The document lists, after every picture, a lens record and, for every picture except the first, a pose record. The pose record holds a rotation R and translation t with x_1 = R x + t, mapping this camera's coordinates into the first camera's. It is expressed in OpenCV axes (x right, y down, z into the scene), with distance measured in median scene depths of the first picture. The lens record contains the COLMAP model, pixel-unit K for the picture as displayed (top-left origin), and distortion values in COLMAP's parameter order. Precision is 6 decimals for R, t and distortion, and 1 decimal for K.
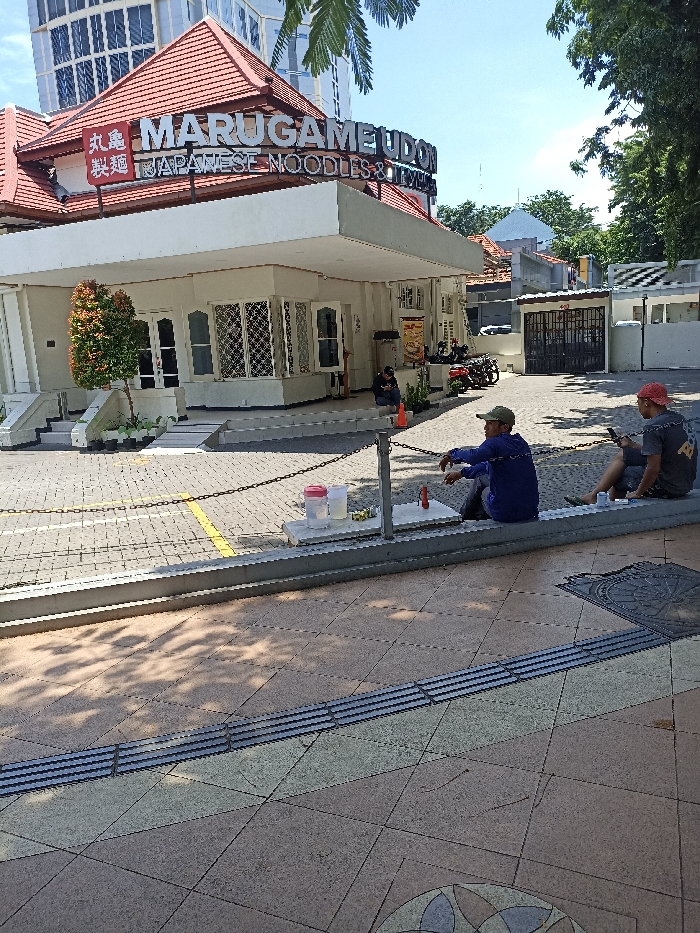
lens RADIAL K [[677.5, 0, 350.0], [0, 677.5, 466.5], [0, 0, 1]] dist [0.053705, -0.063749]
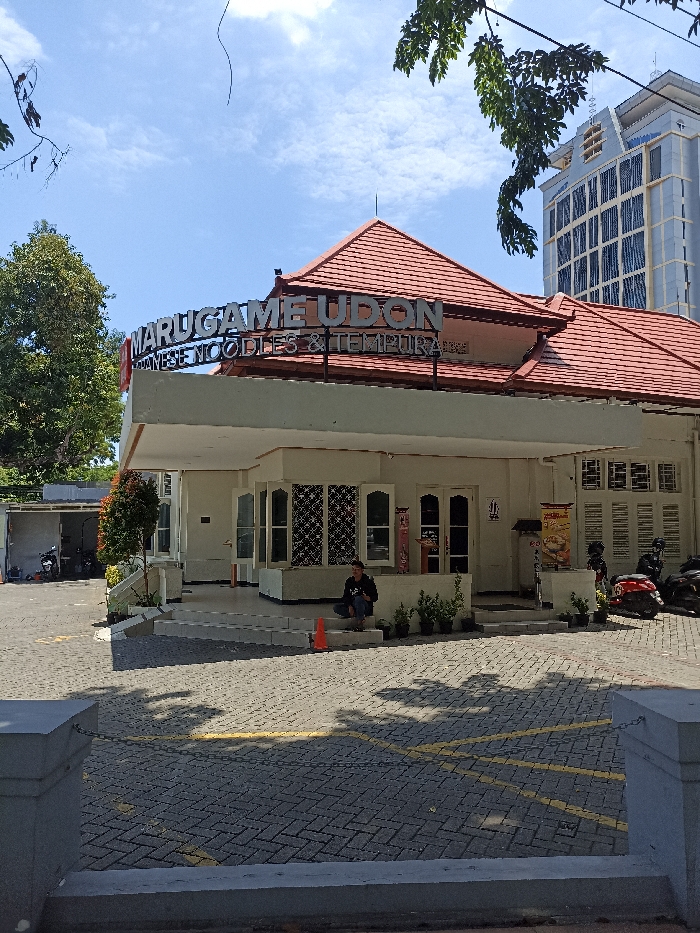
lens RADIAL K [[670.8, 0, 350.0], [0, 670.8, 466.5], [0, 0, 1]] dist [0.089048, -0.138577]
pose [[0.700964, -0.008201, -0.713150, 0.550652], [-0.162208, 0.971895, -0.170613, -0.113991], [0.694506, 0.235271, 0.679933, 0.389246]]
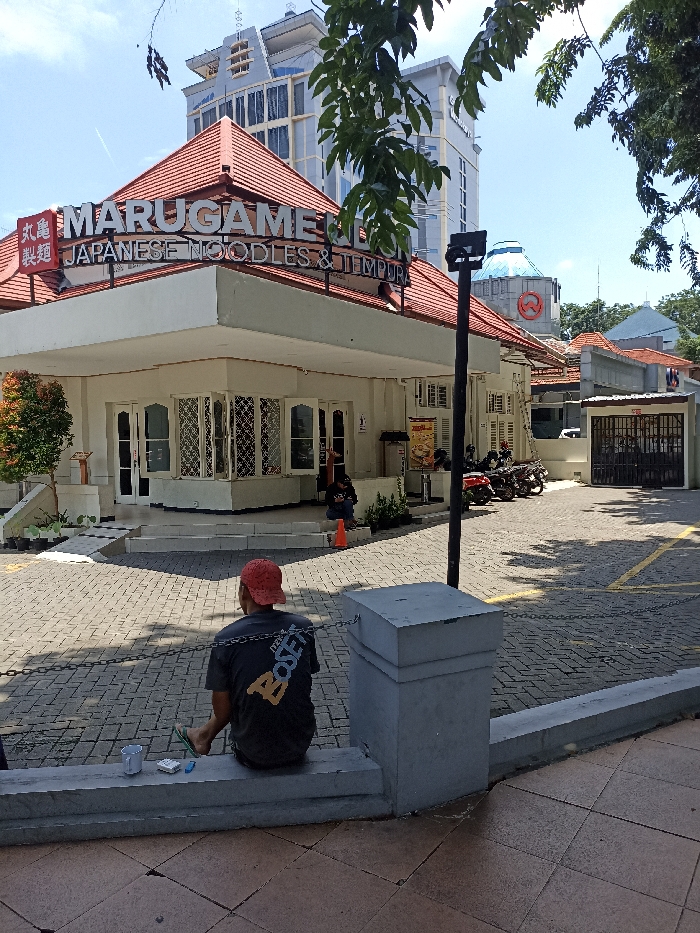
lens RADIAL K [[670.8, 0, 350.0], [0, 670.8, 466.5], [0, 0, 1]] dist [0.089048, -0.138577]
pose [[0.978467, 0.053125, -0.199449, 0.212916], [-0.078493, 0.989481, -0.121514, -0.047449], [0.190896, 0.134552, 0.972345, 0.146180]]
